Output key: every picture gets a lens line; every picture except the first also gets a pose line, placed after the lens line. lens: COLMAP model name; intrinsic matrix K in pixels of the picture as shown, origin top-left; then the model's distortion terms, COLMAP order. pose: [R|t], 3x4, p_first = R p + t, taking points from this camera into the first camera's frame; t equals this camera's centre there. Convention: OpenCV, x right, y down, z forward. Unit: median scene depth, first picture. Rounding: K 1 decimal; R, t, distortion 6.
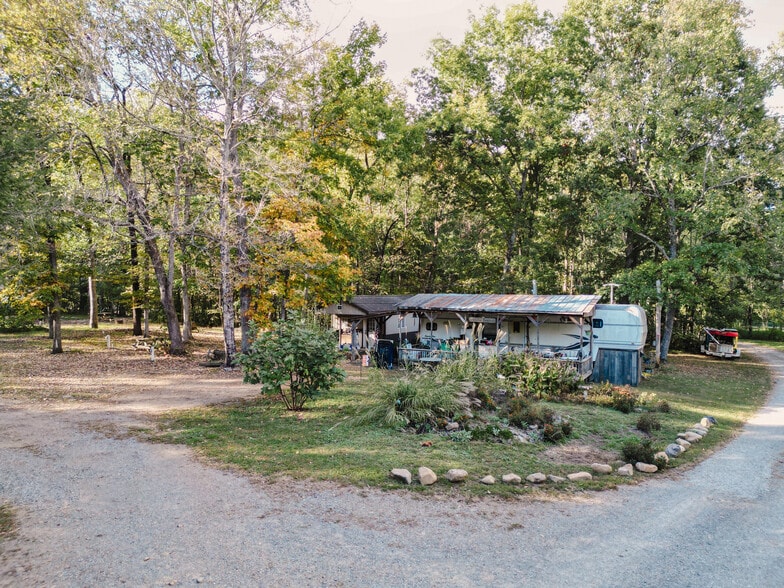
lens RADIAL K [[547.4, 0, 392.0], [0, 547.4, 294.0], [0, 0, 1]] dist [0.089421, -0.092167]
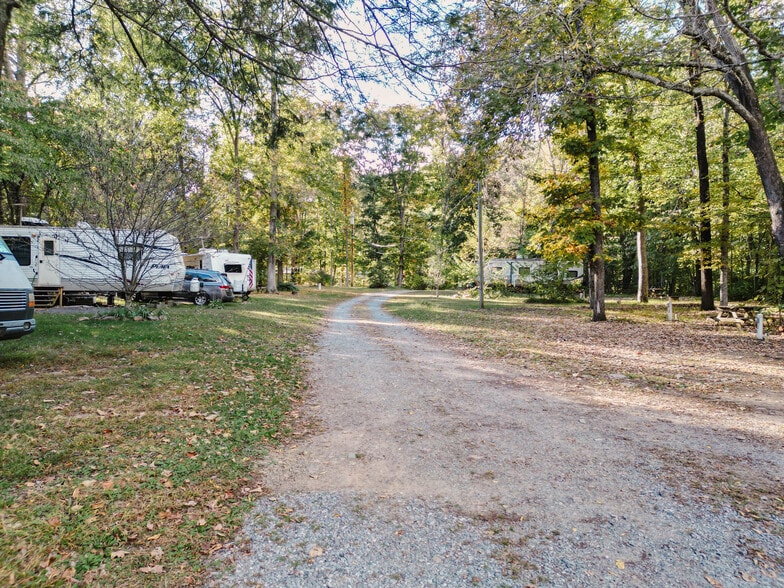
lens RADIAL K [[547.4, 0, 392.0], [0, 547.4, 294.0], [0, 0, 1]] dist [0.089421, -0.092167]
pose [[0.622209, 0.004766, -0.782836, -0.251509], [-0.009403, 0.999955, -0.001386, 0.087616], [0.782794, 0.008223, 0.622226, 0.421120]]
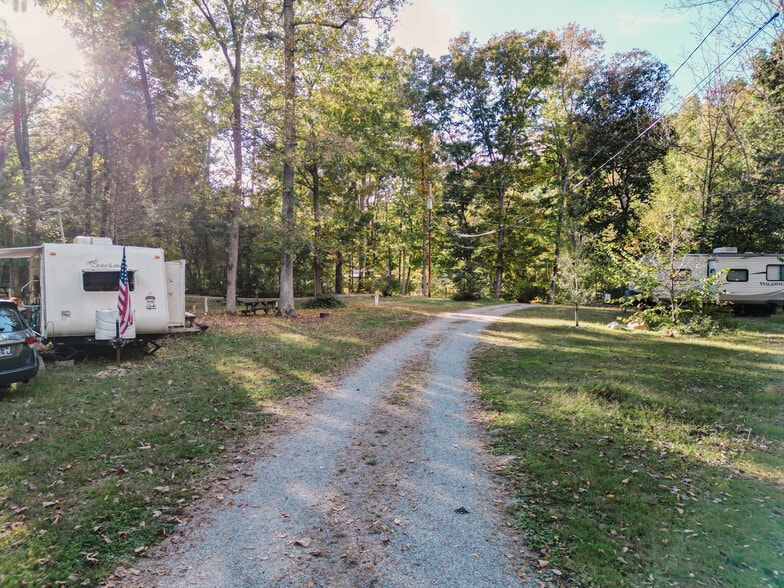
lens RADIAL K [[547.4, 0, 392.0], [0, 547.4, 294.0], [0, 0, 1]] dist [0.089421, -0.092167]
pose [[0.482374, 0.003919, -0.875956, -0.806385], [-0.009451, 0.999955, -0.000730, 0.046033], [0.875914, 0.008631, 0.482390, 0.855241]]
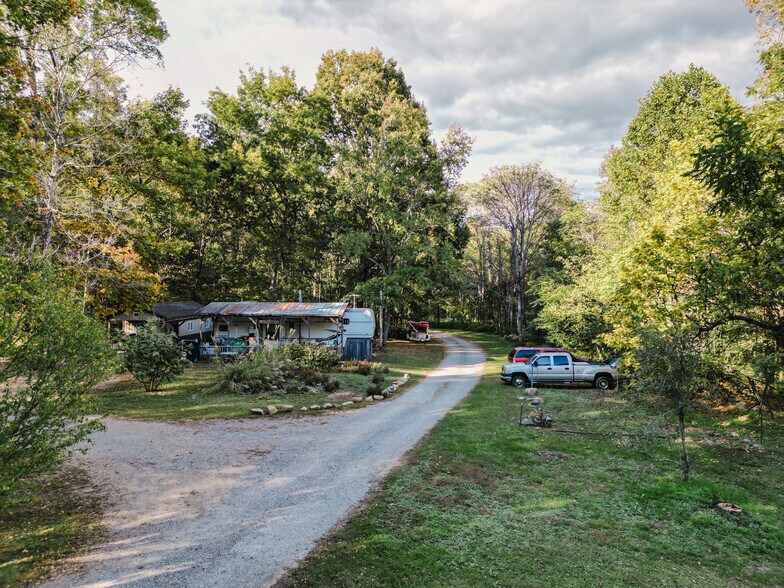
lens RADIAL K [[547.4, 0, 392.0], [0, 547.4, 294.0], [0, 0, 1]] dist [0.089421, -0.092167]
pose [[0.889850, -0.007594, 0.456189, -0.187229], [0.006068, 0.999970, 0.004810, -0.026889], [-0.456212, -0.001512, 0.889870, -0.363259]]
